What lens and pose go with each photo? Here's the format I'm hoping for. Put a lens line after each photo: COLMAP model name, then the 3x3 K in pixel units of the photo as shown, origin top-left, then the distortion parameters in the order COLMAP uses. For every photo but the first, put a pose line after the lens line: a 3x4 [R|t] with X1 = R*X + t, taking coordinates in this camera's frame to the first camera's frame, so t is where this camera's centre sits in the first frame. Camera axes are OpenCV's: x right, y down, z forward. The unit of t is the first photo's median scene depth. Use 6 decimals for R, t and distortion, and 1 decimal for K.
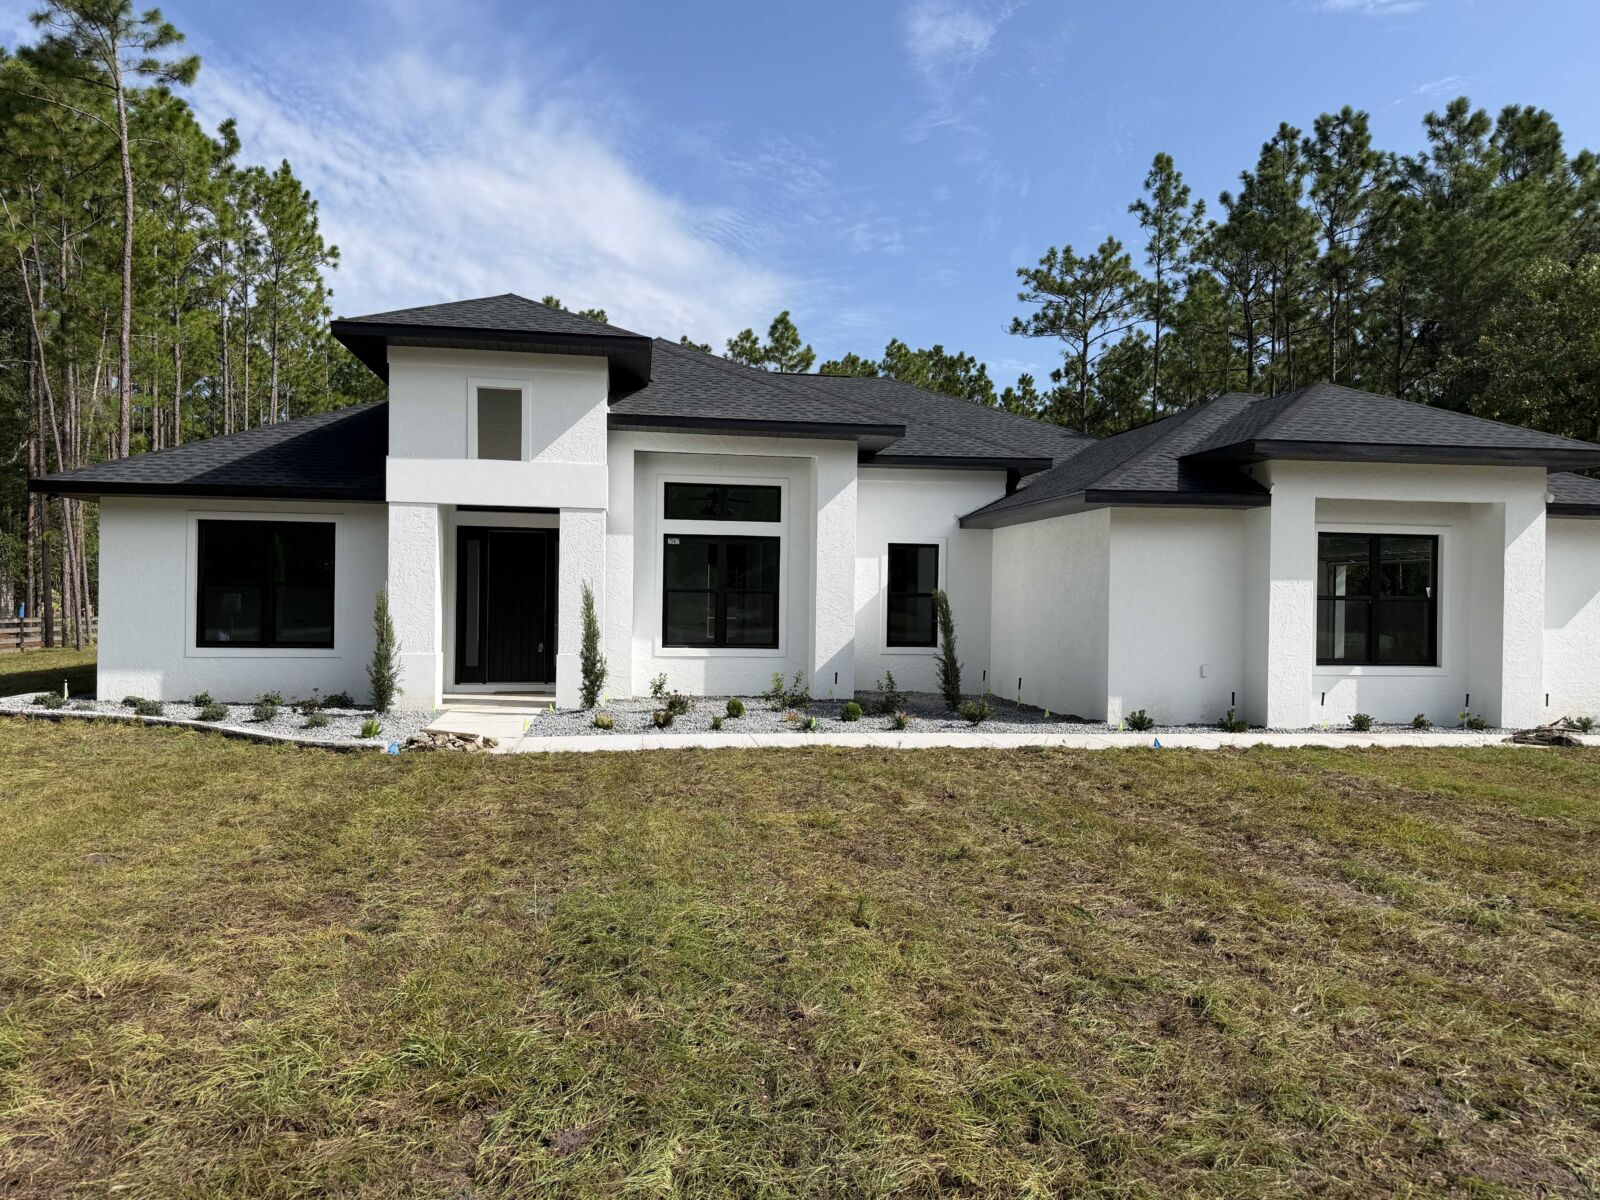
lens RADIAL K [[1173.7, 0, 800.0], [0, 1173.7, 600.0], [0, 0, 1]] dist [0.124211, -0.155279]
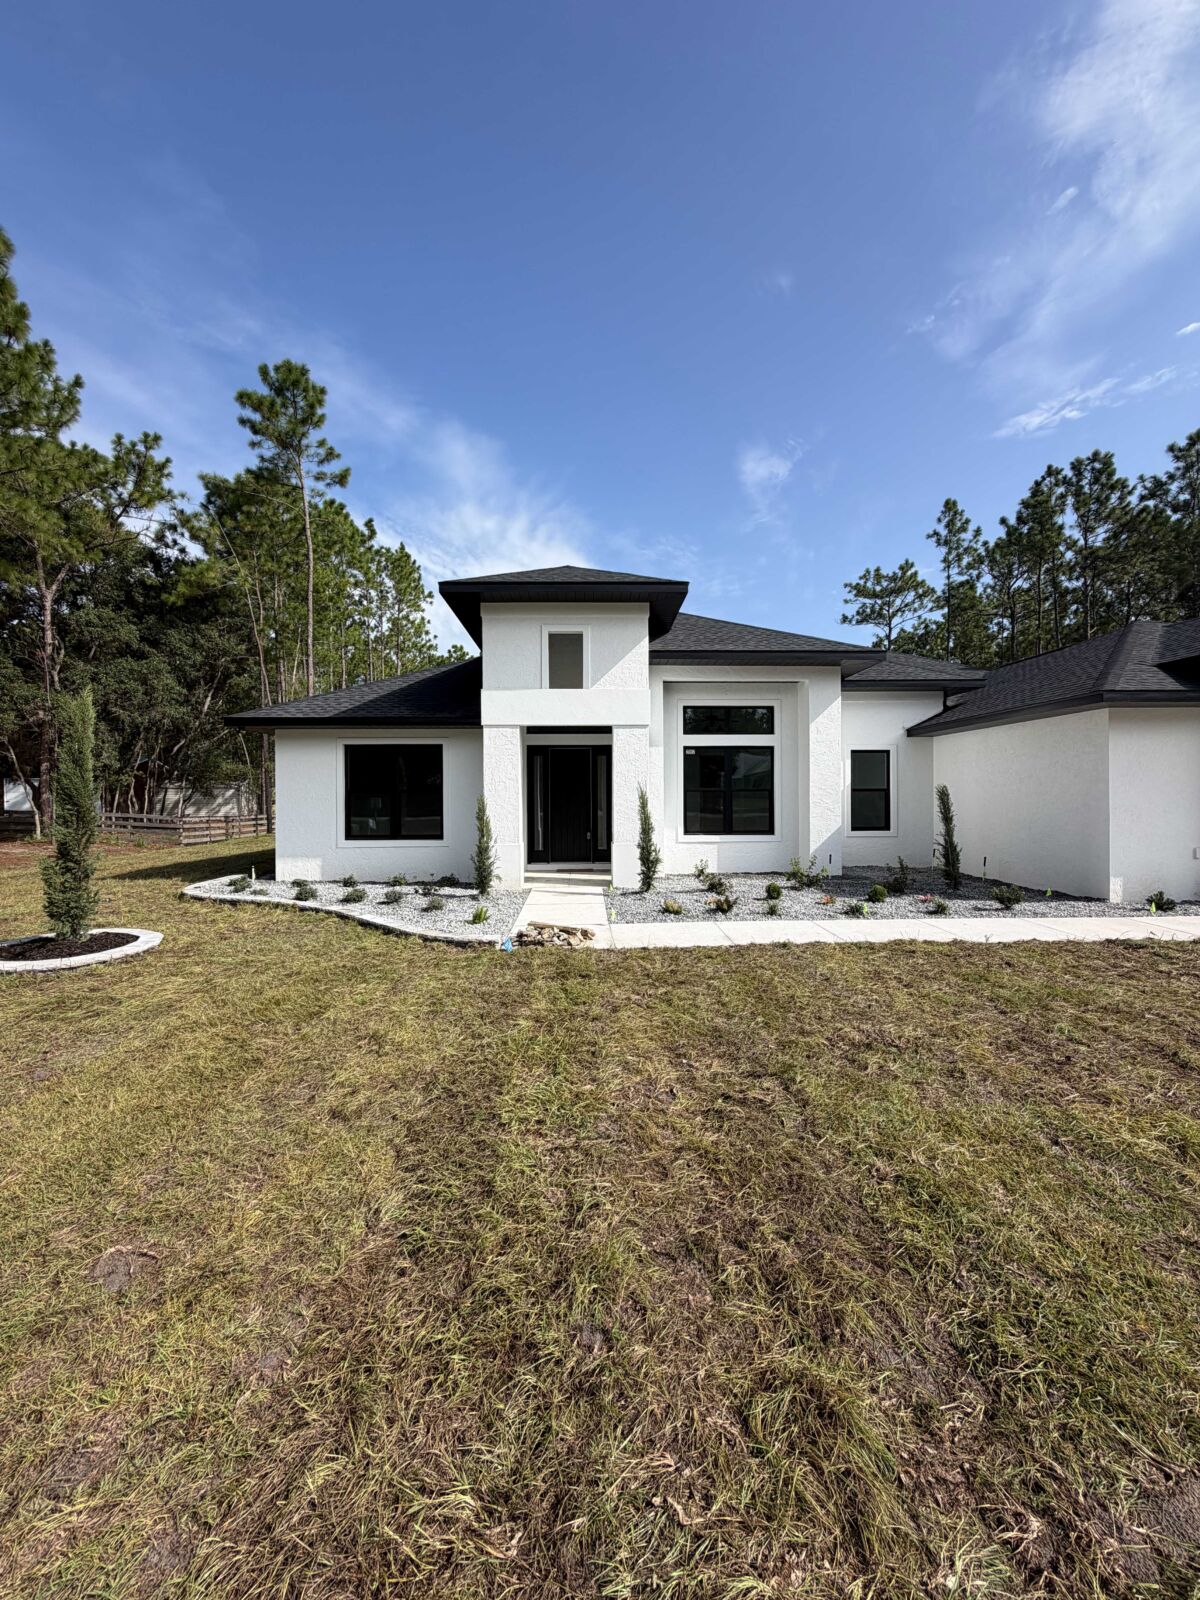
lens RADIAL K [[647.0, 0, 600.0], [0, 647.0, 800.0], [0, 0, 1]] dist [0.021523, 0.000088]
pose [[0.993036, -0.018163, -0.116403, -0.072649], [0.018880, 0.999809, 0.005059, -0.001814], [0.116289, -0.007221, 0.993189, 0.167693]]
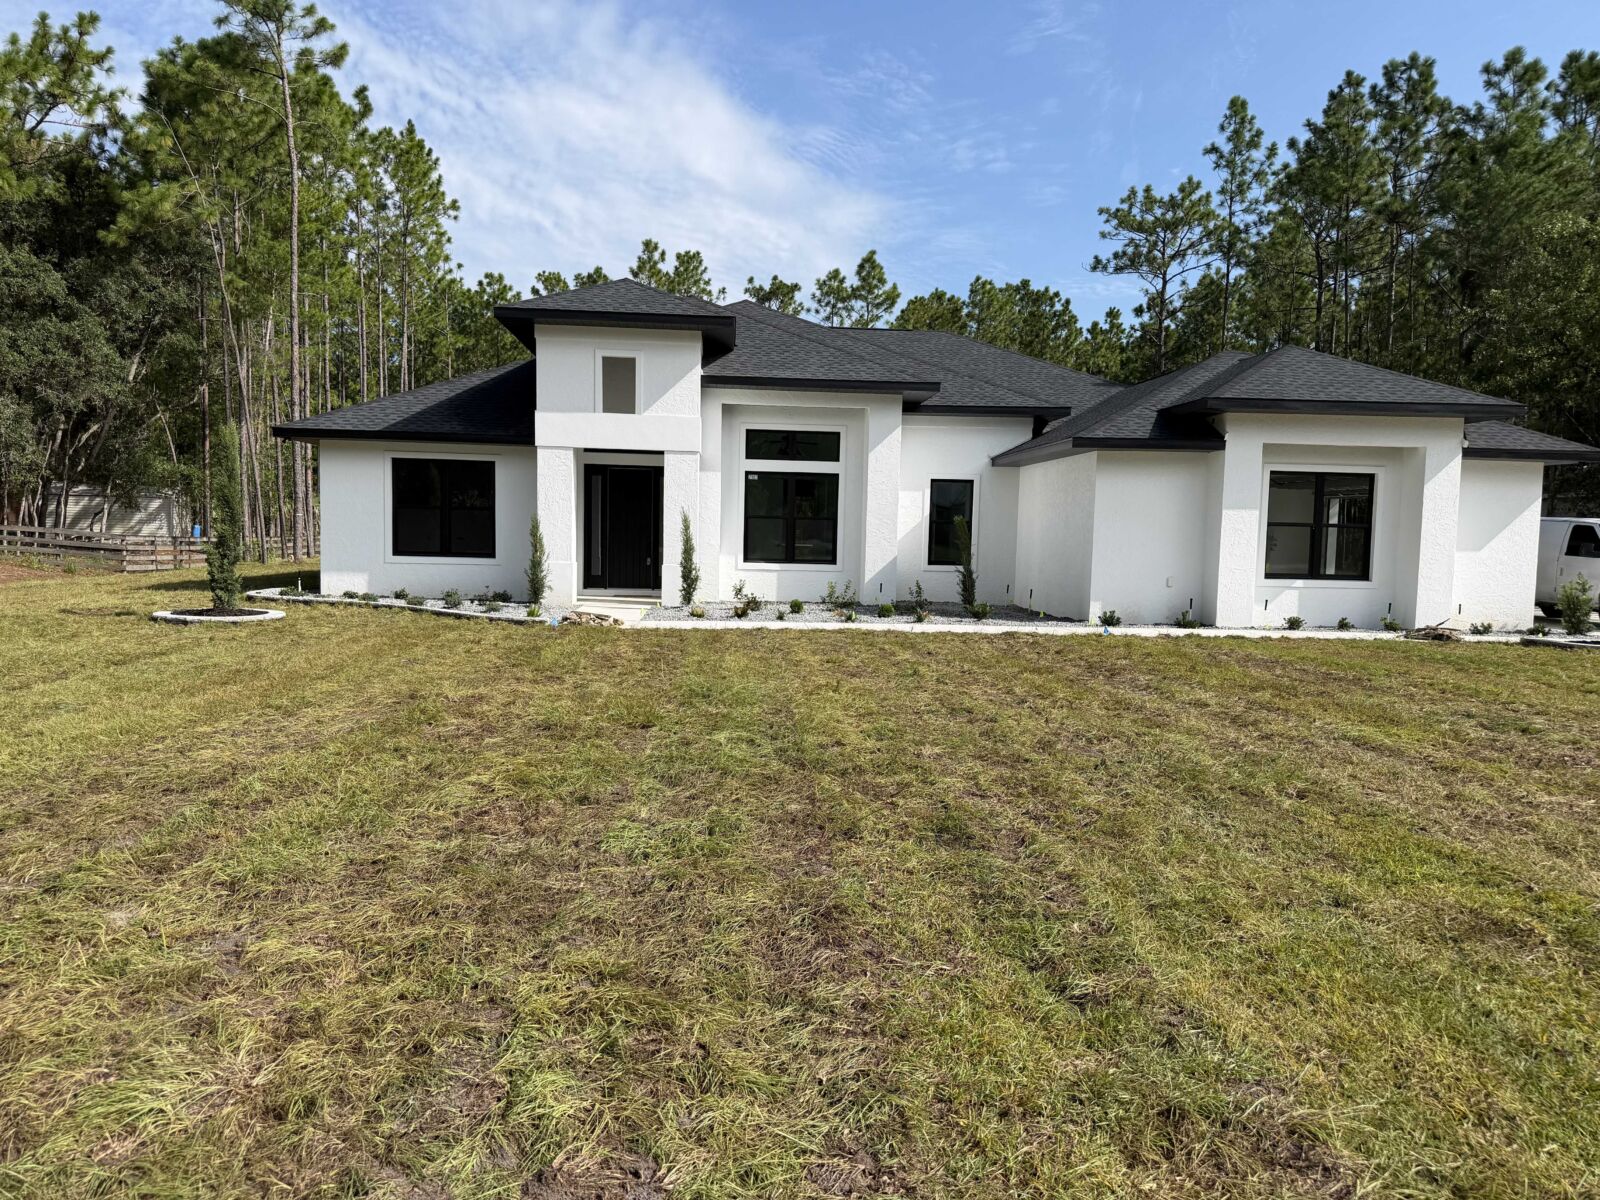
lens RADIAL K [[1220.1, 0, 800.0], [0, 1220.1, 600.0], [0, 0, 1]] dist [0.103328, -0.092917]
pose [[0.996724, 0.012908, -0.079836, 0.027479], [-0.008617, 0.998511, 0.053861, 0.006014], [0.080412, -0.052997, 0.995352, -0.170211]]
